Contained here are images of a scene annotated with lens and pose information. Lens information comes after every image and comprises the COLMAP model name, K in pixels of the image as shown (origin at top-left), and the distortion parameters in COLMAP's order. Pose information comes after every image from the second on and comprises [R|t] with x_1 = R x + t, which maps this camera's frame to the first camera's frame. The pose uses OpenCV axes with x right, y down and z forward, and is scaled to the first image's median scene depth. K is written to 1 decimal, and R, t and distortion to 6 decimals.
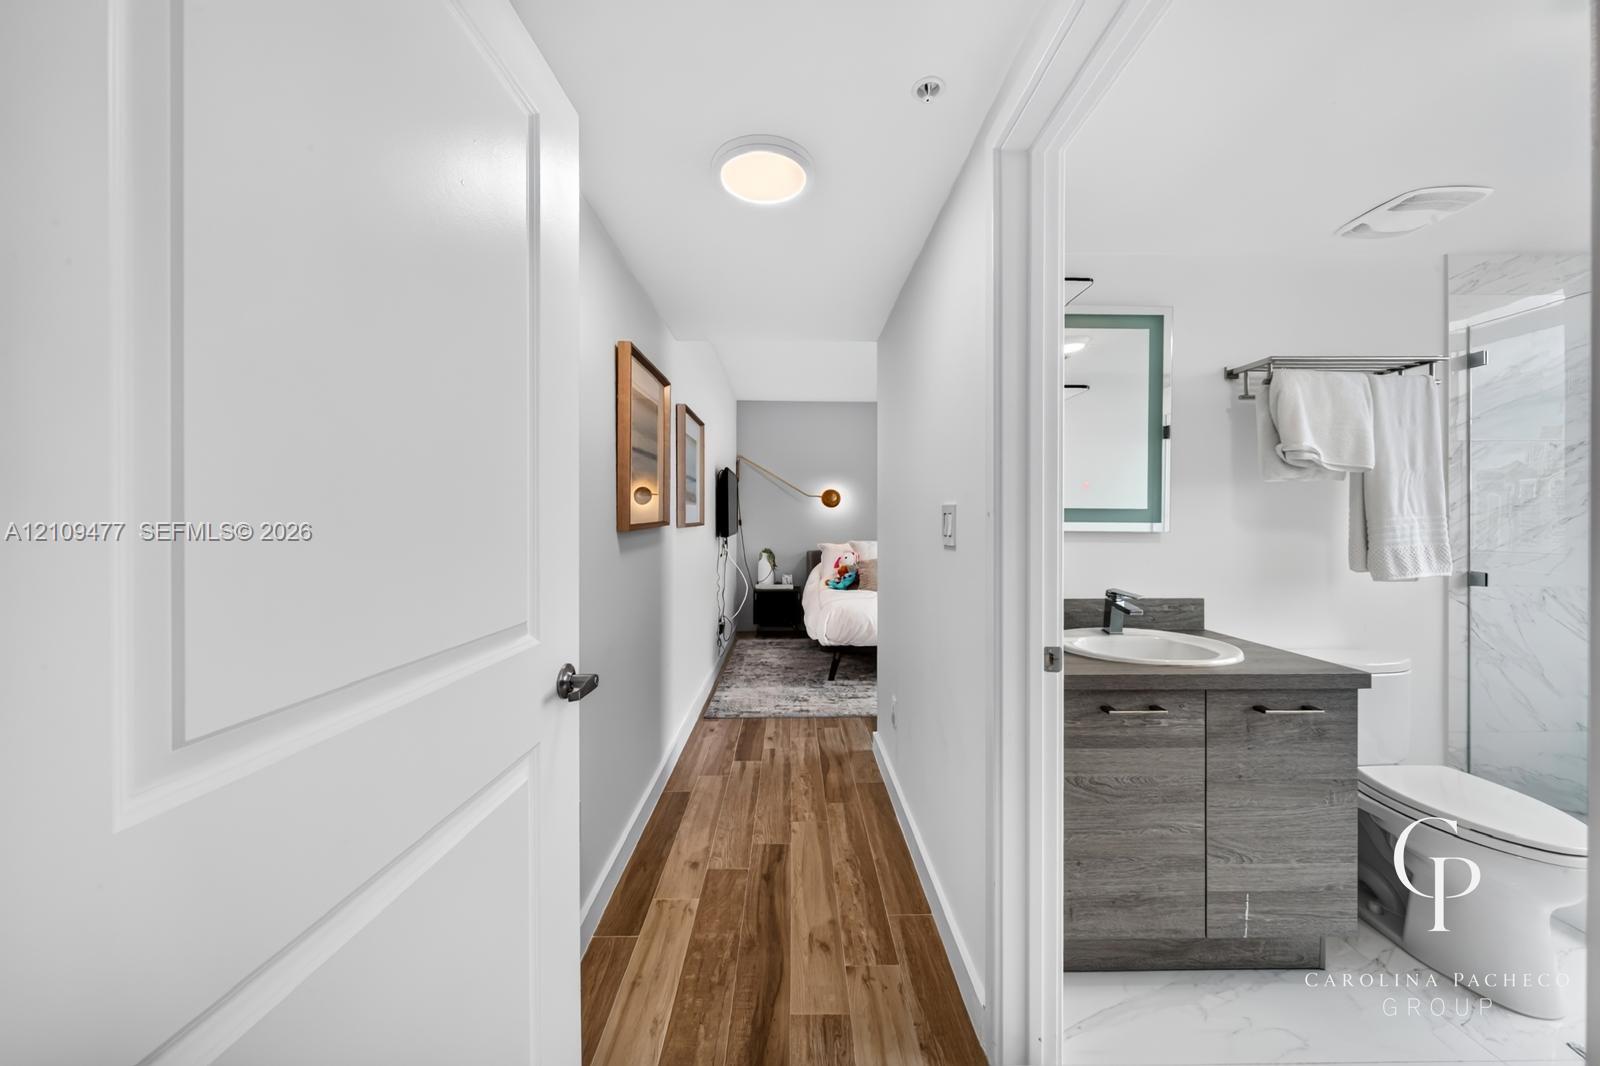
lens RADIAL K [[558.6, 0, 798.0], [0, 558.6, 526.4], [0, 0, 1]] dist [-0.000179, -0.000226]
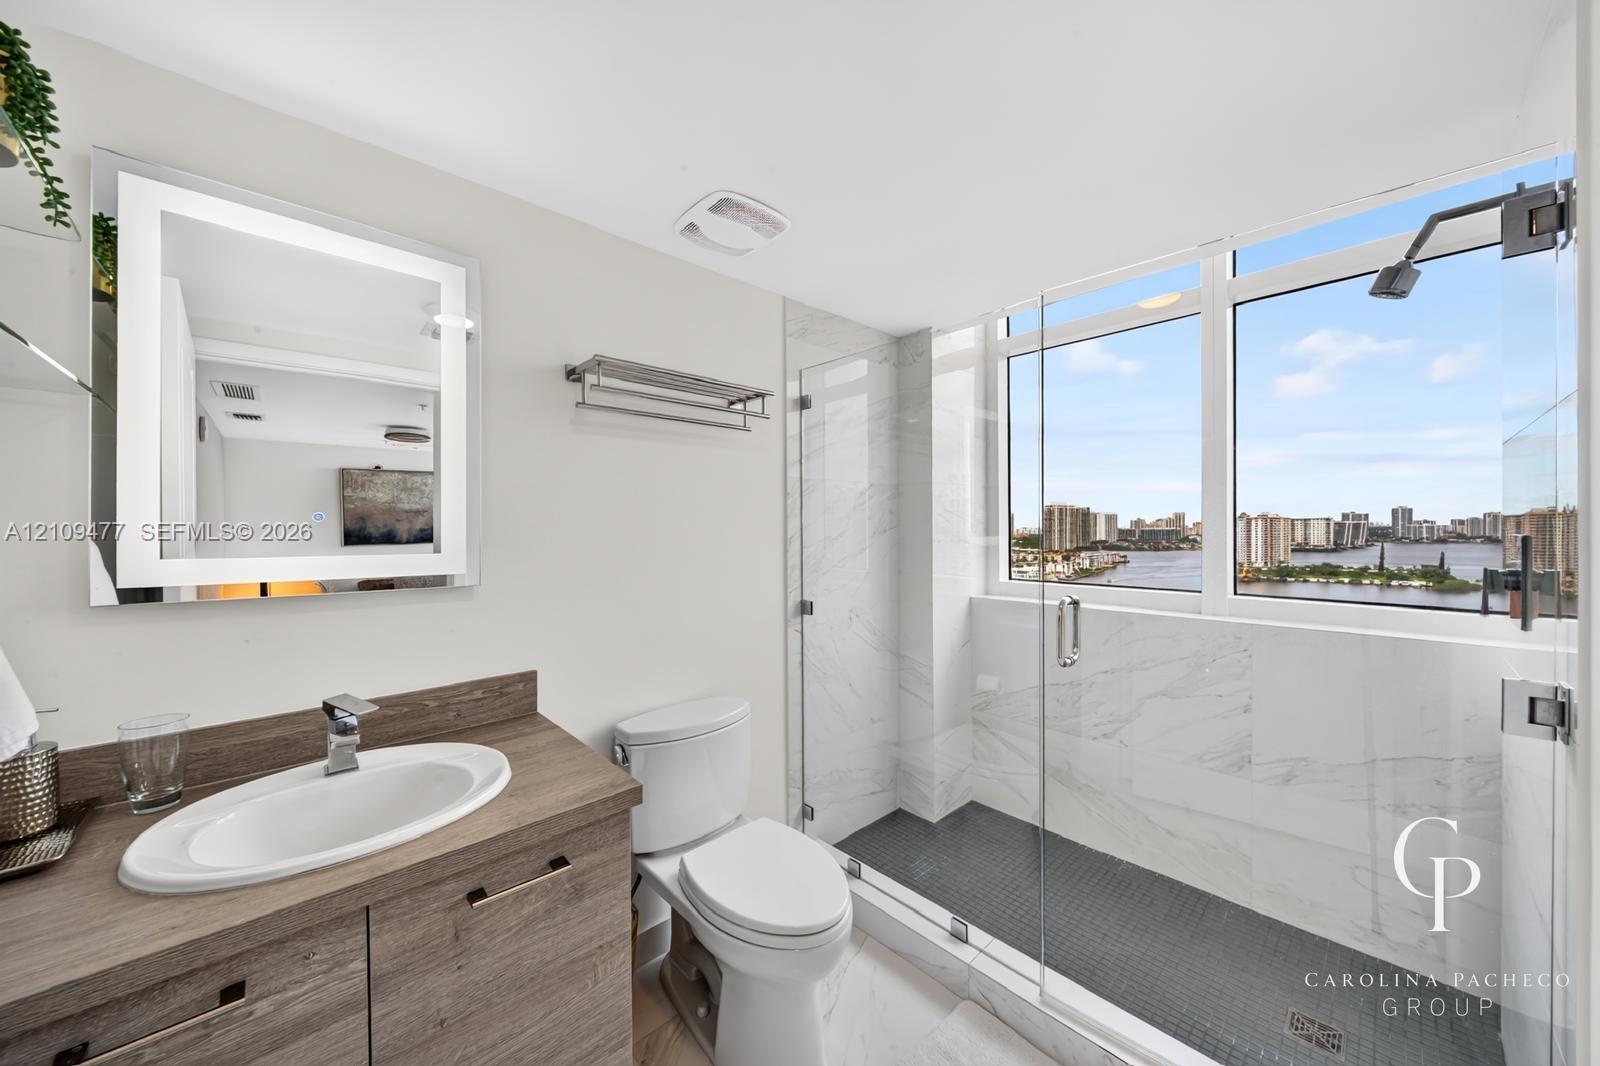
lens RADIAL K [[554.0, 0, 804.2], [0, 554.0, 535.5], [0, 0, 1]] dist [-0.001304, -0.000183]
pose [[0.735350, -0.012626, 0.677570, 0.642691], [0.009988, 0.999920, 0.007793, -0.067581], [-0.677614, 0.001037, 0.735417, 0.287156]]
